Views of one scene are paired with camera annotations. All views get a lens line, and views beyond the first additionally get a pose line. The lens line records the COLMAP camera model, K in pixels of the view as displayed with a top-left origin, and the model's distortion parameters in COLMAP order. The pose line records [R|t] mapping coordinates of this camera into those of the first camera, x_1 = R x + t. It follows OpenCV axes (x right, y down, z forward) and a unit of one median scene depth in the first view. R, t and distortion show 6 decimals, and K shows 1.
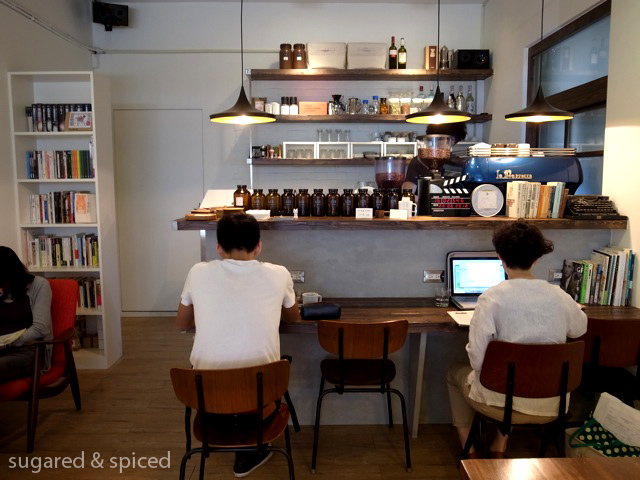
lens RADIAL K [[512.2, 0, 318.8], [0, 512.2, 242.1], [0, 0, 1]] dist [-0.044516, 0.039359]
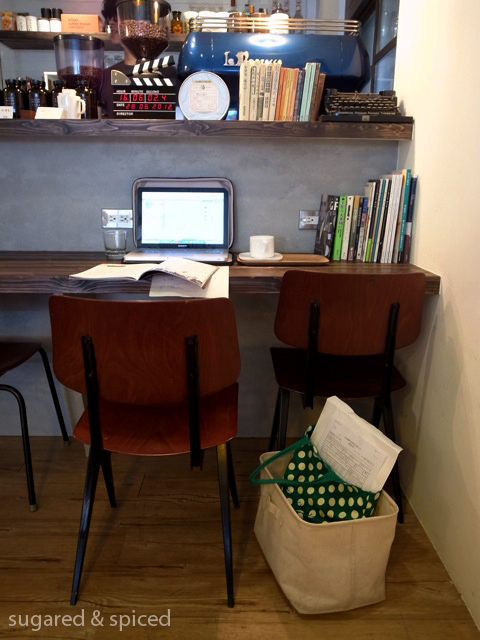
lens RADIAL K [[512.2, 0, 242.1], [0, 512.2, 320.8], [0, 0, 1]] dist [-0.044516, 0.039359]
pose [[0.999915, 0.012785, -0.002649, 0.393437], [-0.012285, 0.989967, 0.140766, 0.104518], [0.004422, -0.140721, 0.990039, 0.346967]]
